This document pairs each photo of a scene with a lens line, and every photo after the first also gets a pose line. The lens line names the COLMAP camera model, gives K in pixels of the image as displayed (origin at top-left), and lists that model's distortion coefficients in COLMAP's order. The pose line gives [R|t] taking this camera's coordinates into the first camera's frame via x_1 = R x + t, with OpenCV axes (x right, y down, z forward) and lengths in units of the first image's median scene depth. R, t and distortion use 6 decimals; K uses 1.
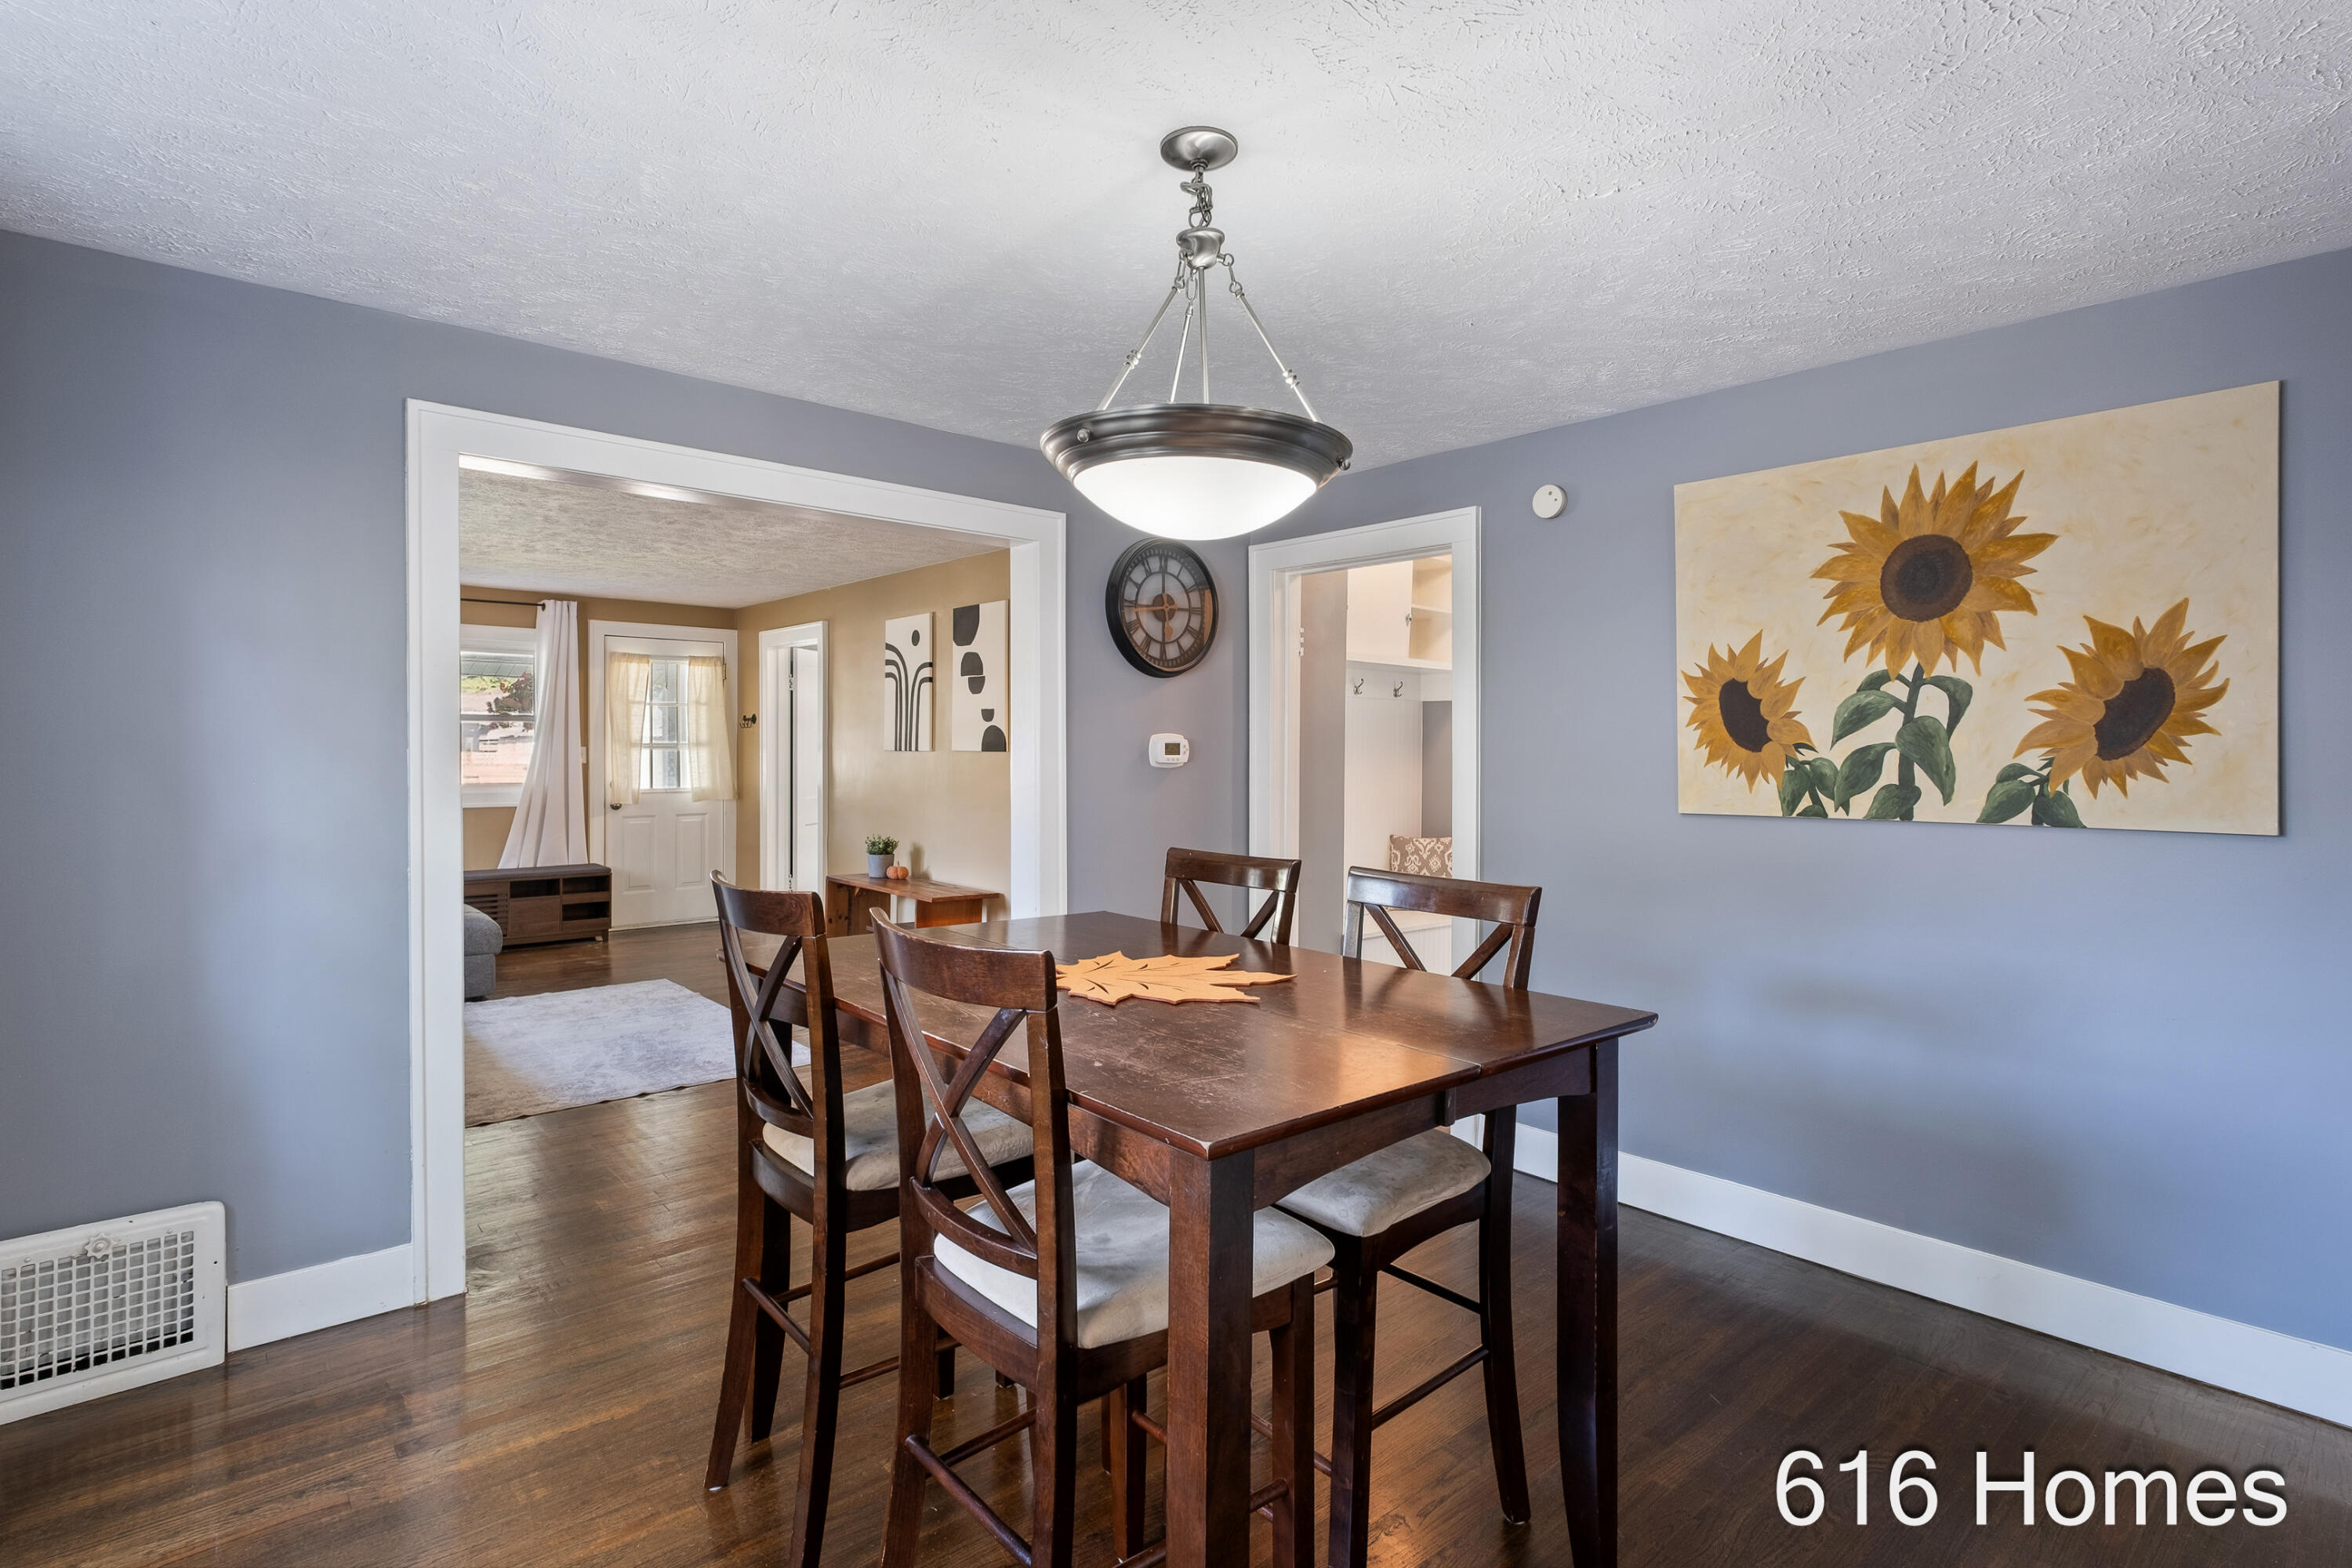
lens RADIAL K [[1145.7, 0, 1188.3], [0, 1145.7, 752.0], [0, 0, 1]] dist [0.003187, -0.005154]
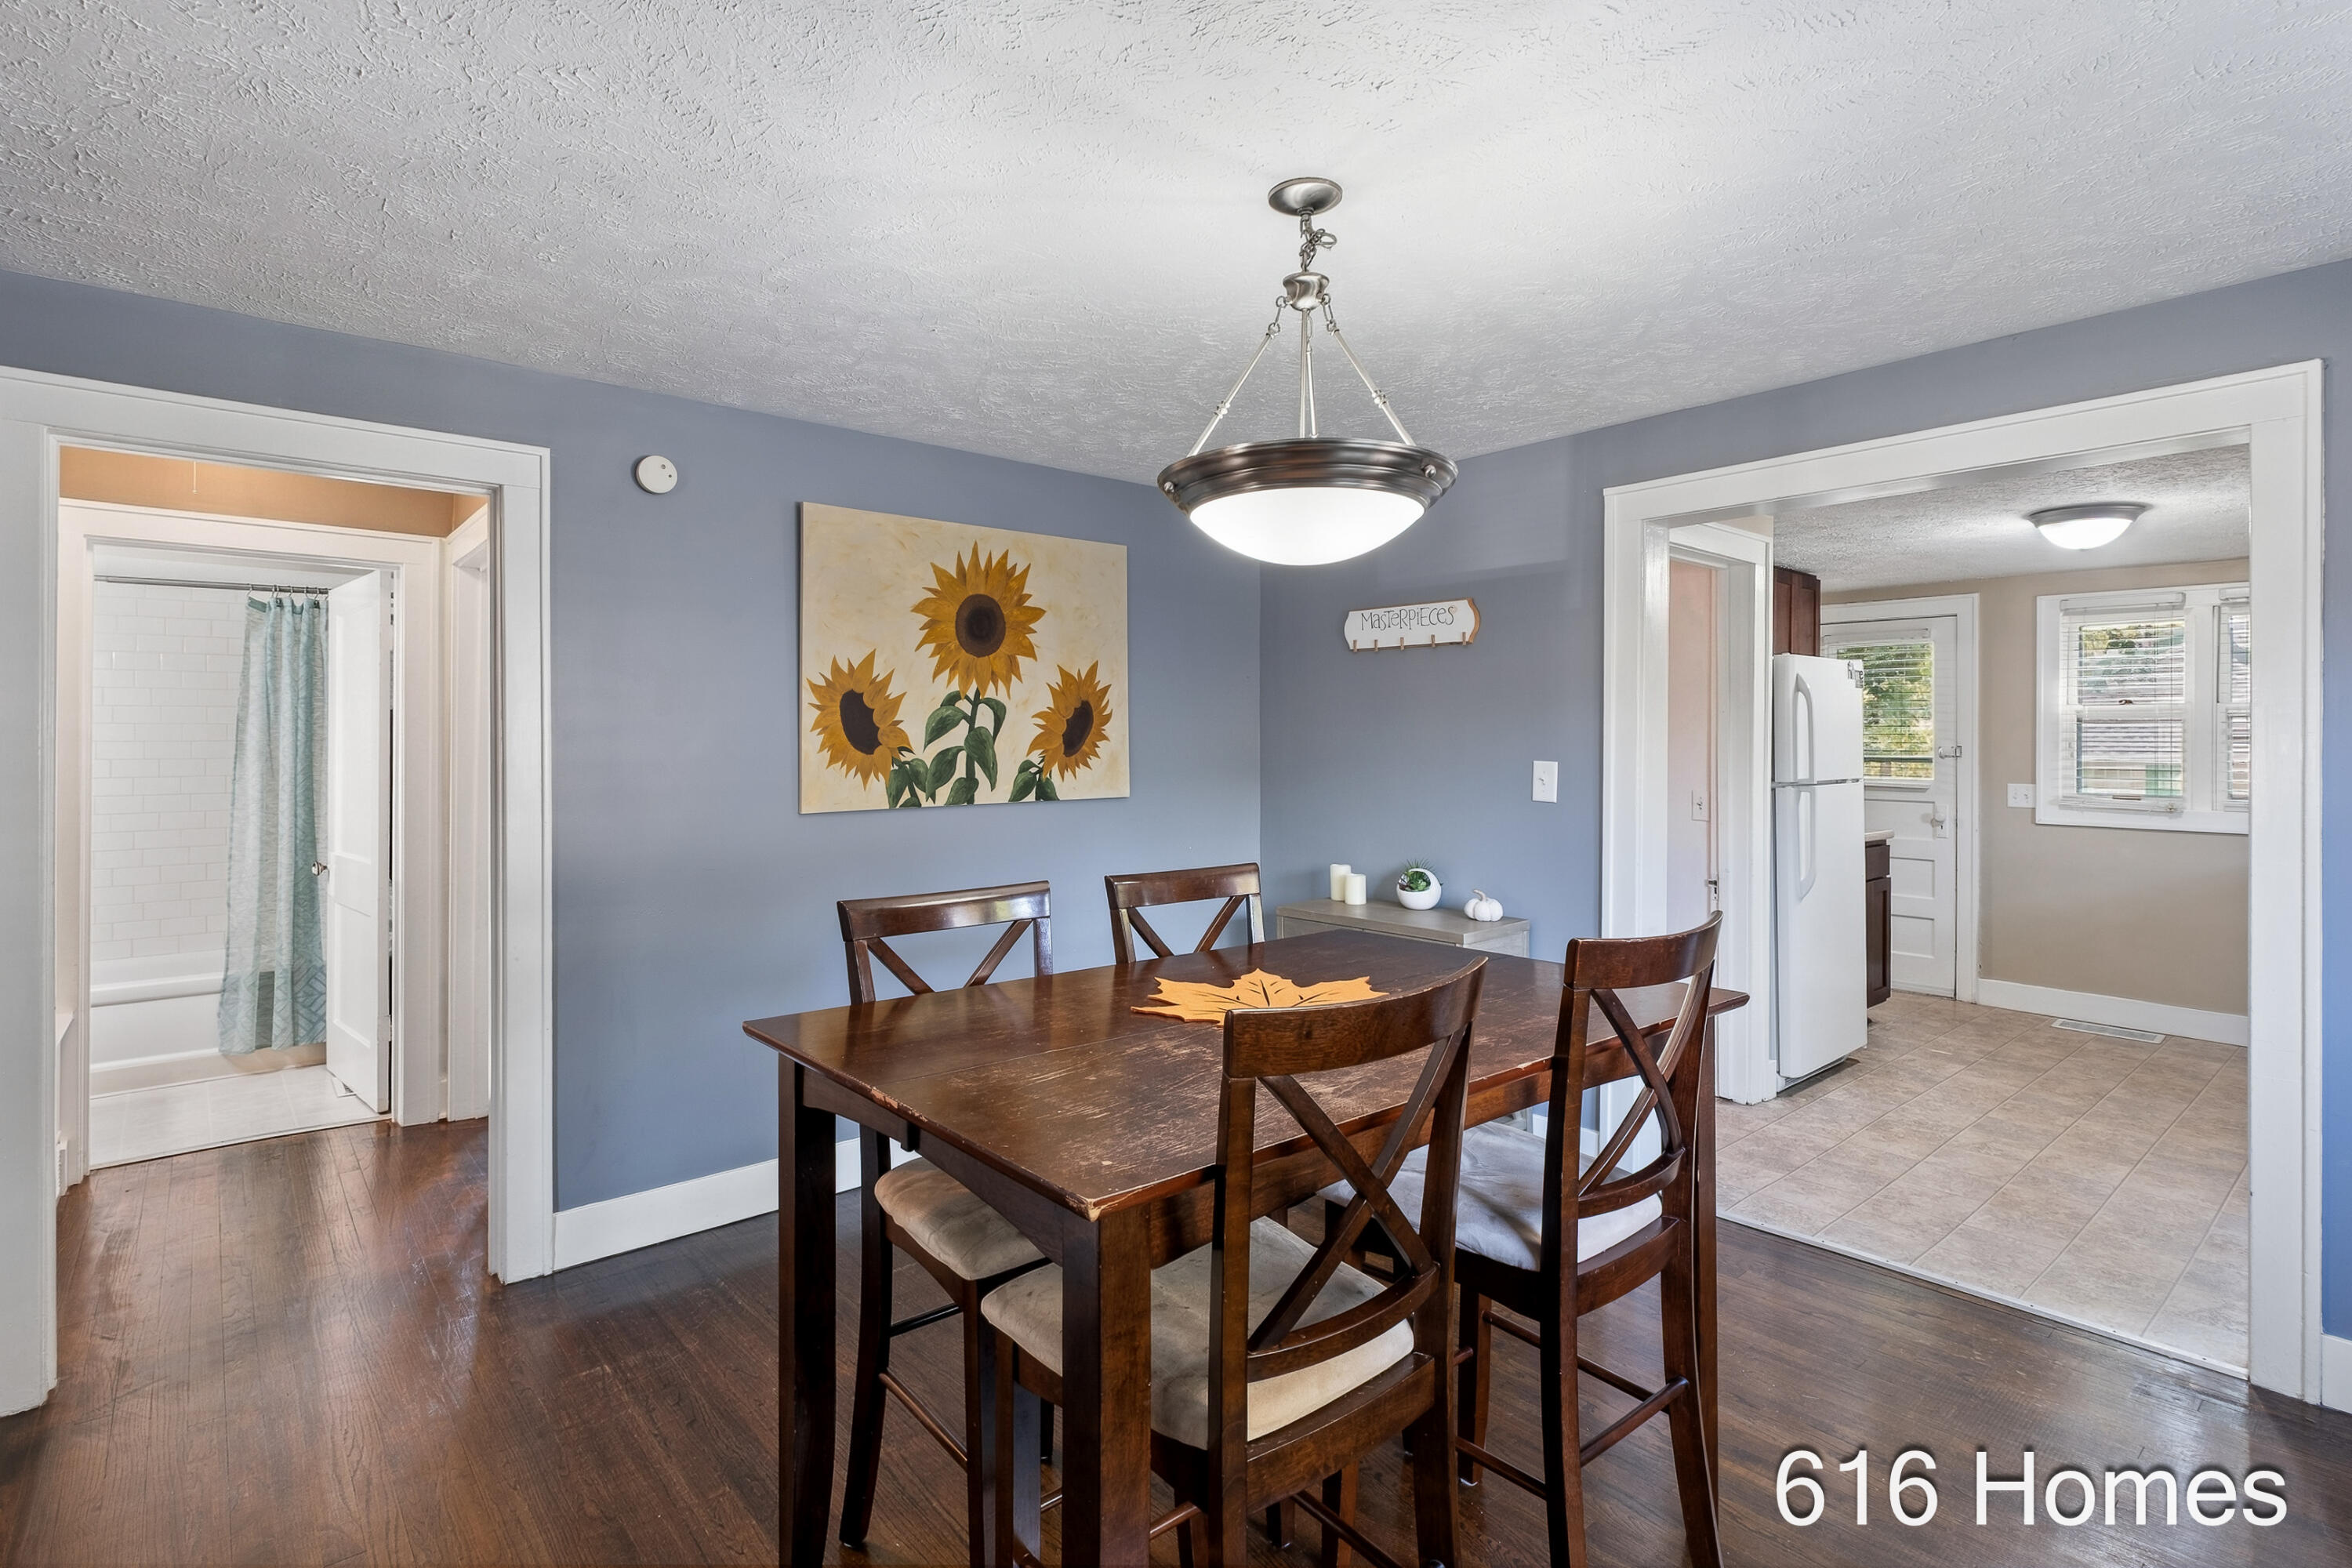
lens RADIAL K [[1145.7, 0, 1133.3], [0, 1145.7, 736.3], [0, 0, 1]] dist [0.003187, -0.005154]
pose [[0.040490, -0.002364, 0.999177, -0.696330], [0.004033, 0.999989, 0.002203, -0.021568], [-0.999172, 0.003940, 0.040499, 0.745388]]
